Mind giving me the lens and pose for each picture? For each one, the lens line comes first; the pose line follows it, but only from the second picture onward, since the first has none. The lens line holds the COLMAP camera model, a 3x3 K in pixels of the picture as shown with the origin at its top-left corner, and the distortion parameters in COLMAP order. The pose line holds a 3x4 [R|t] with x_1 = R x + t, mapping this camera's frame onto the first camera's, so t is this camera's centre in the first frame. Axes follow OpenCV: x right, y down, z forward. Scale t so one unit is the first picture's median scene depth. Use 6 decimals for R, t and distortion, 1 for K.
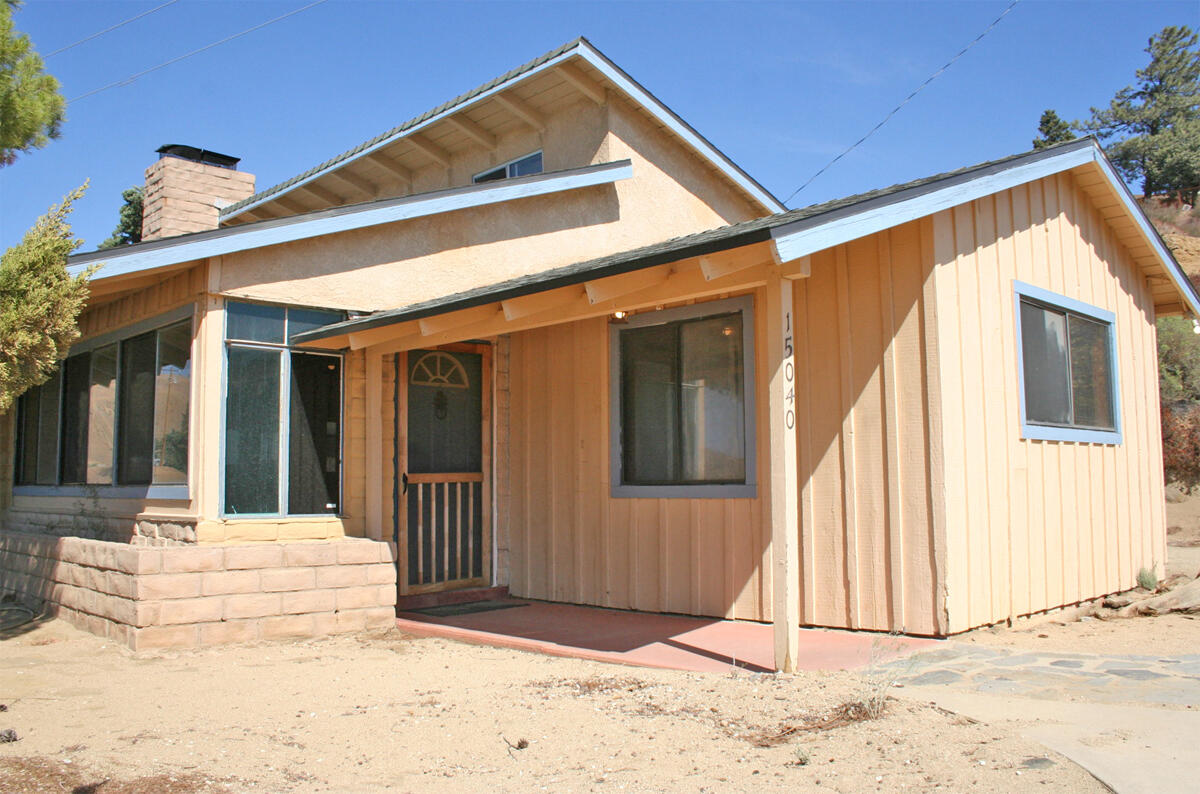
lens RADIAL K [[1036.1, 0, 600.0], [0, 1036.1, 397.0], [0, 0, 1]] dist [-0.008149, -0.003973]
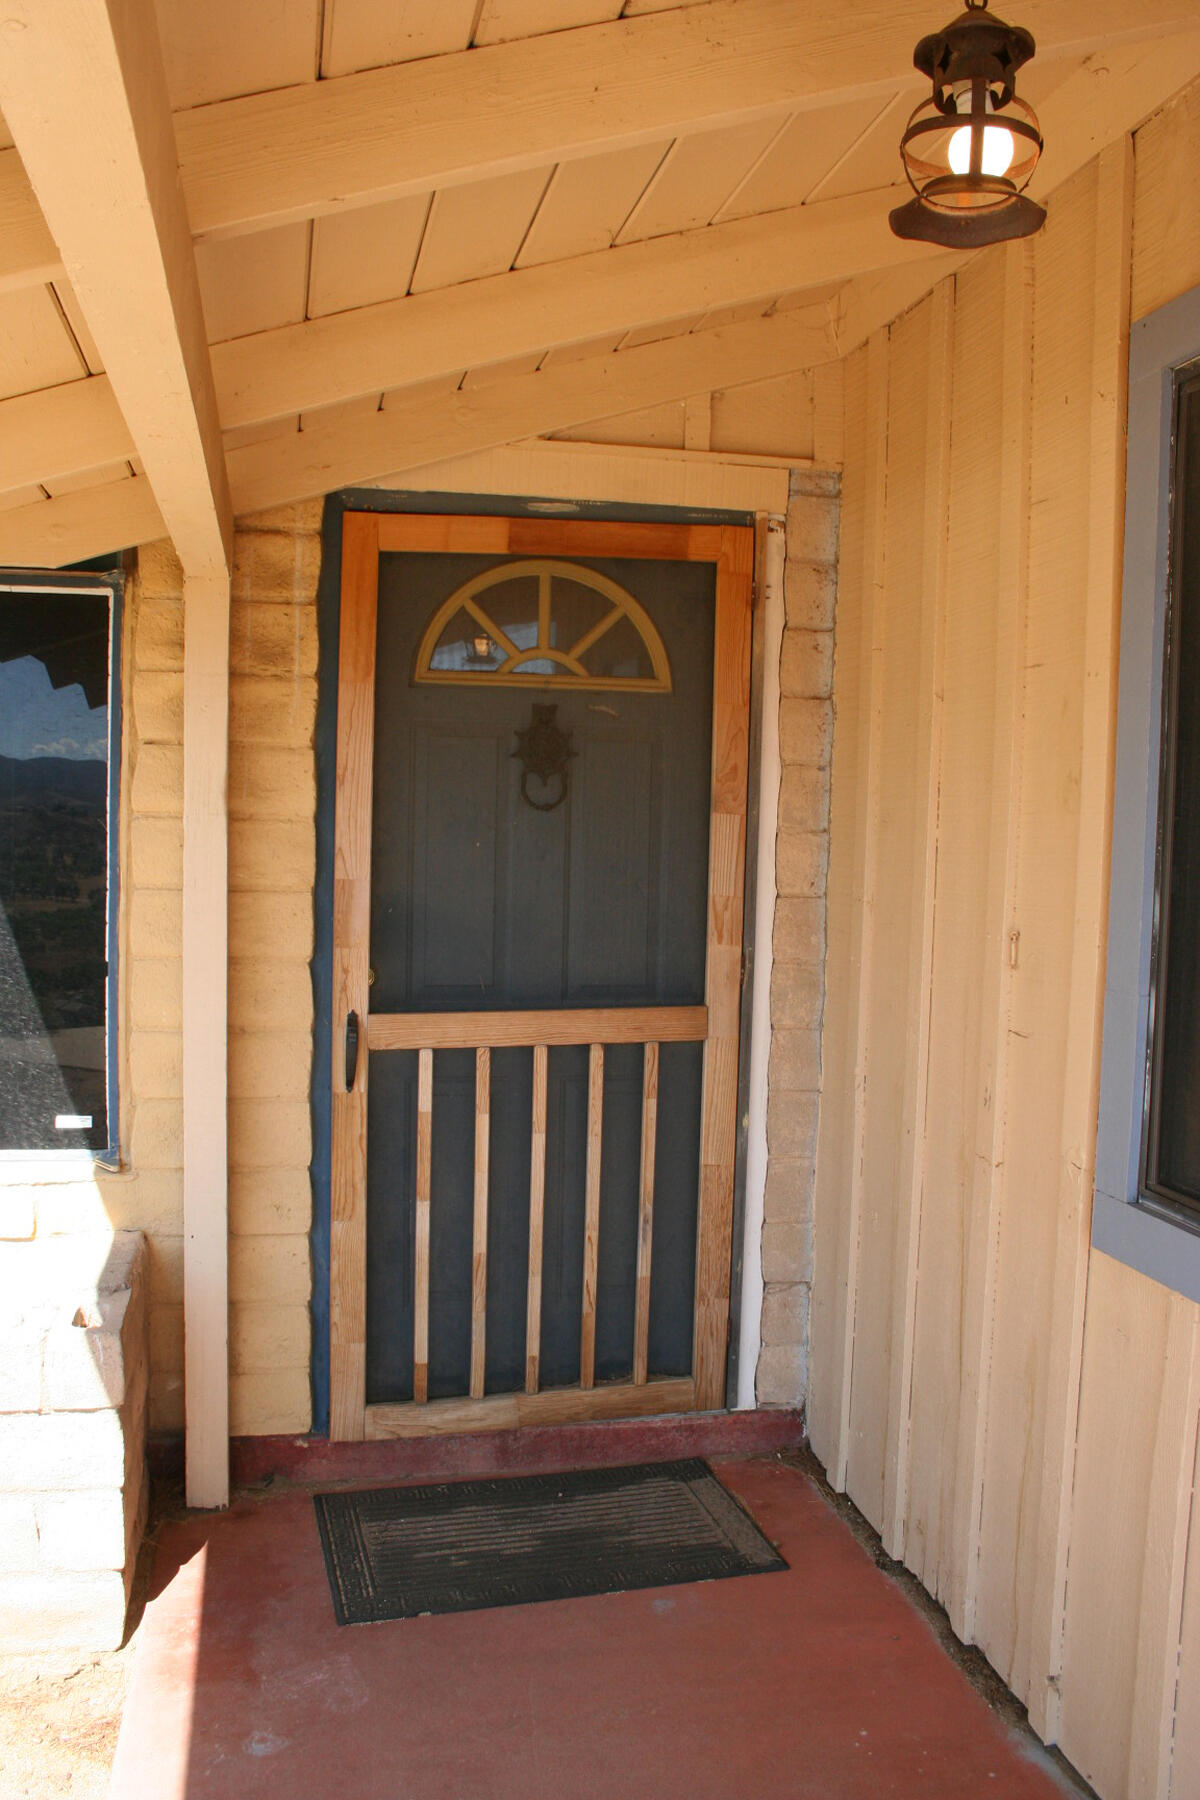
lens RADIAL K [[1514.7, 0, 608.2], [0, 1514.7, 902.2], [0, 0, 1]] dist [-0.157341, 0.144429]
pose [[0.844532, 0.055401, -0.532631, 0.078341], [0.017050, 0.991348, 0.130149, -0.006118], [0.535233, -0.118997, 0.836281, 0.706850]]
